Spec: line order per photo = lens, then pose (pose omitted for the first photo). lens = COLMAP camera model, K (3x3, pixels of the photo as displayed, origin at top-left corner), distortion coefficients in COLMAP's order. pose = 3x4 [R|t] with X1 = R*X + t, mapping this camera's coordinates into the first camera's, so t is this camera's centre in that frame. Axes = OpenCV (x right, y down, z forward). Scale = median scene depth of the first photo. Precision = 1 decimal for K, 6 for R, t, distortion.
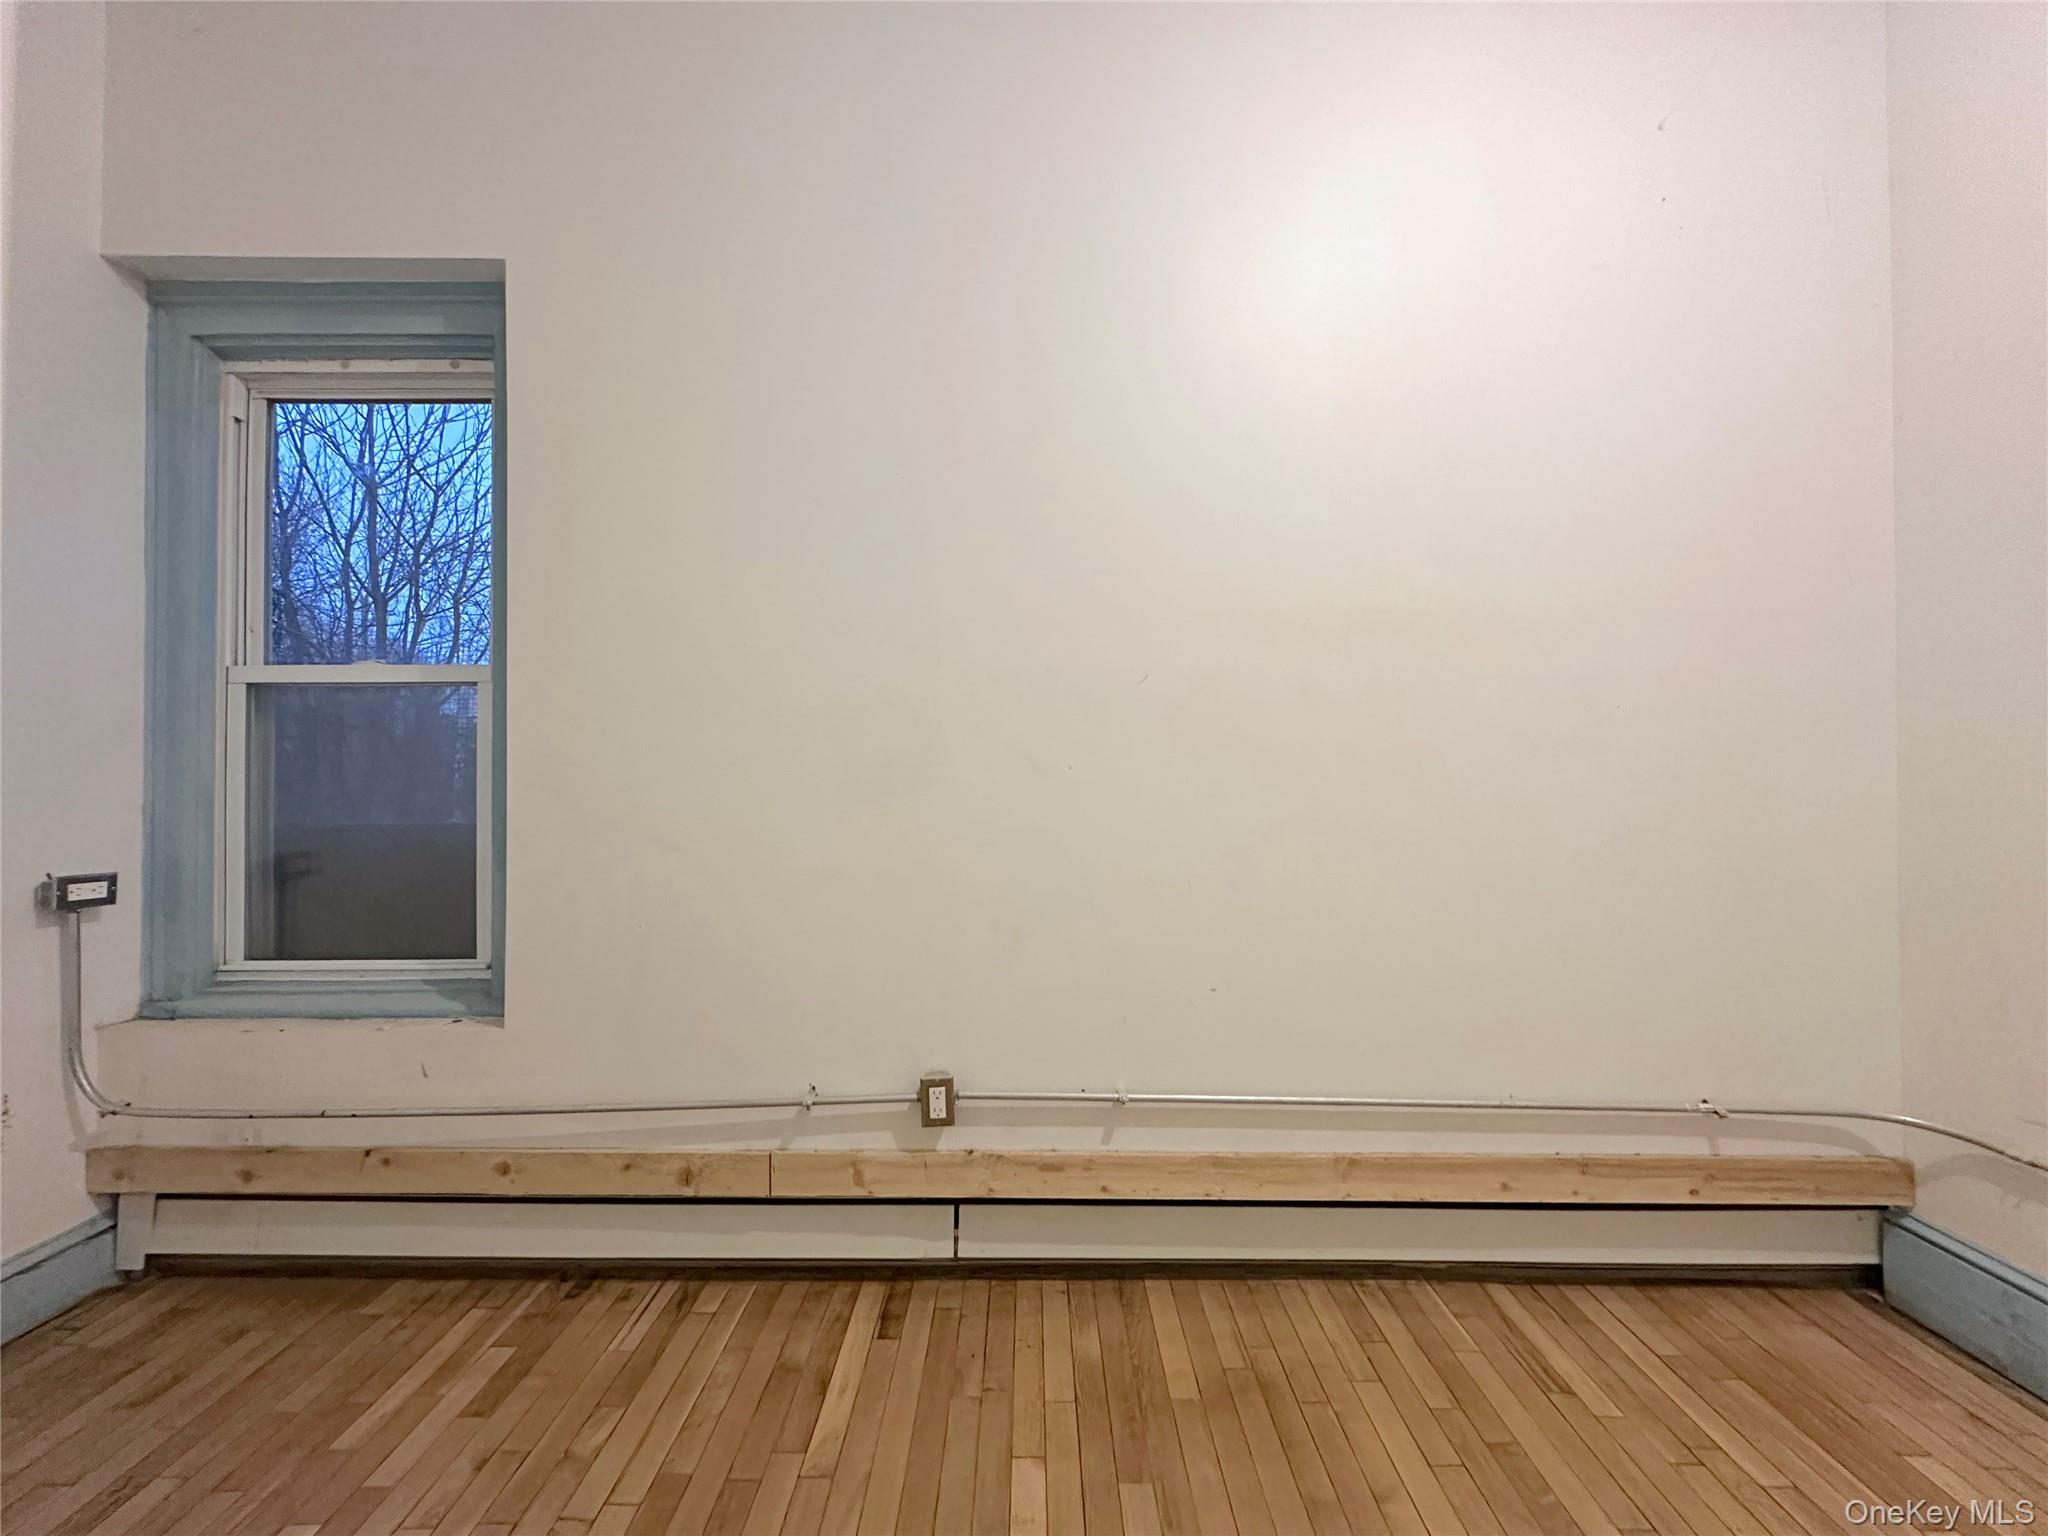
lens RADIAL K [[816.9, 0, 1024.0], [0, 816.9, 768.0], [0, 0, 1]] dist [-0.000275, -0.000290]
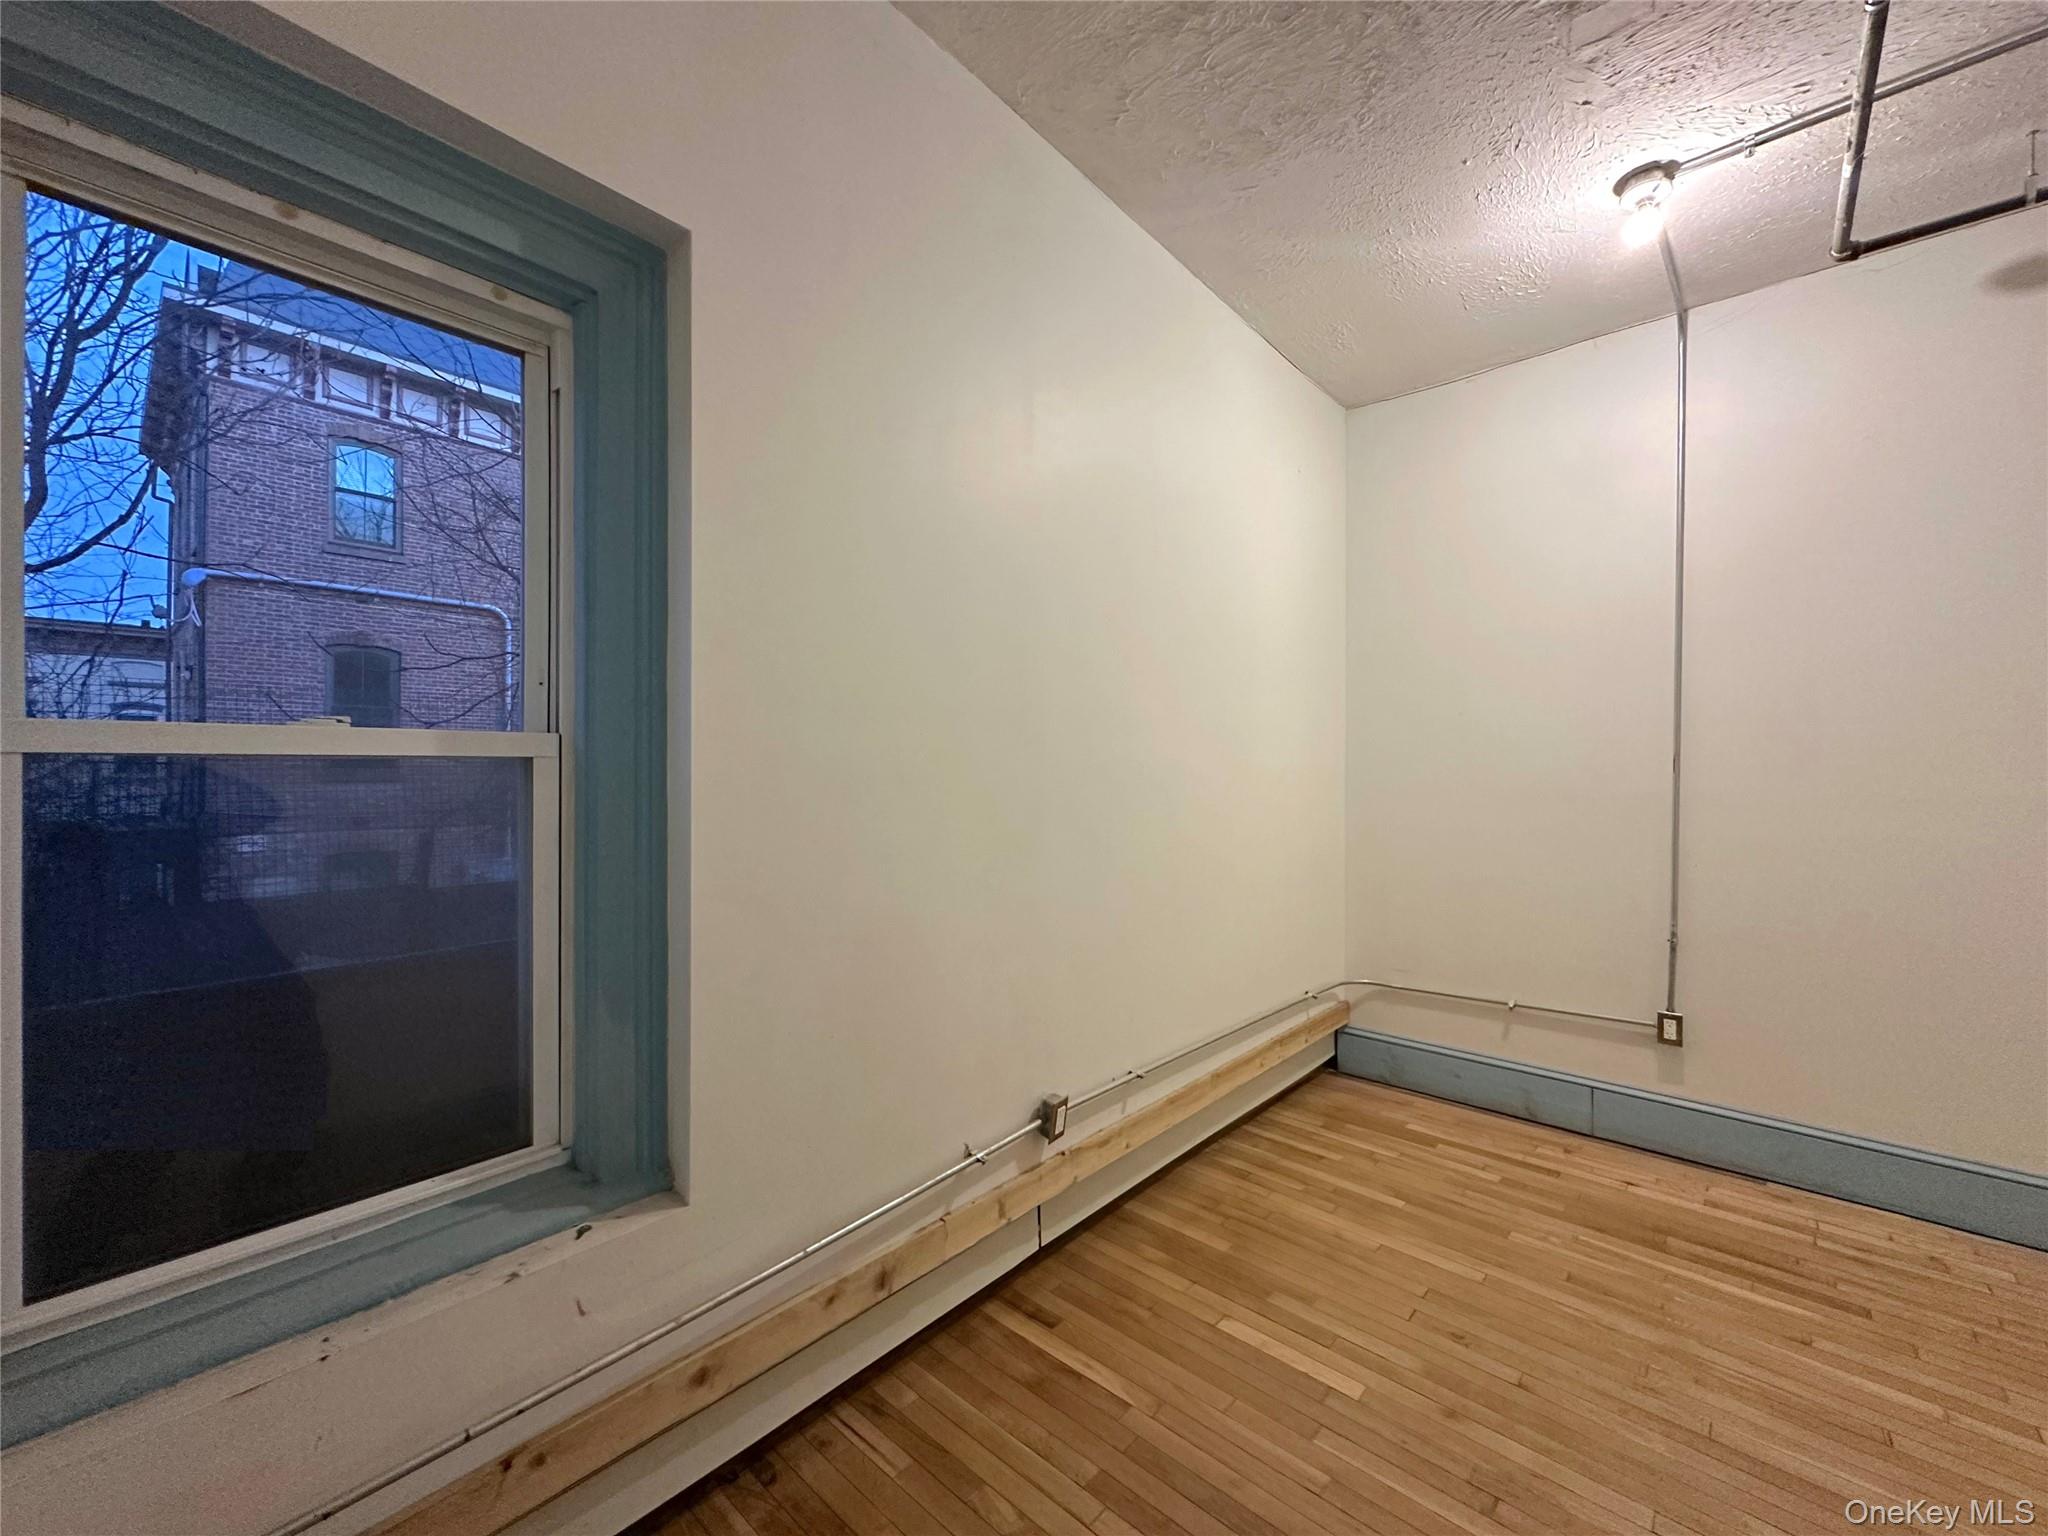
lens RADIAL K [[816.9, 0, 1024.0], [0, 816.9, 768.0], [0, 0, 1]] dist [-0.000275, -0.000290]
pose [[0.663797, 0.003611, 0.747904, -1.030570], [-0.013215, 0.999889, 0.006900, -0.119100], [-0.747796, -0.014464, 0.663771, 0.235805]]
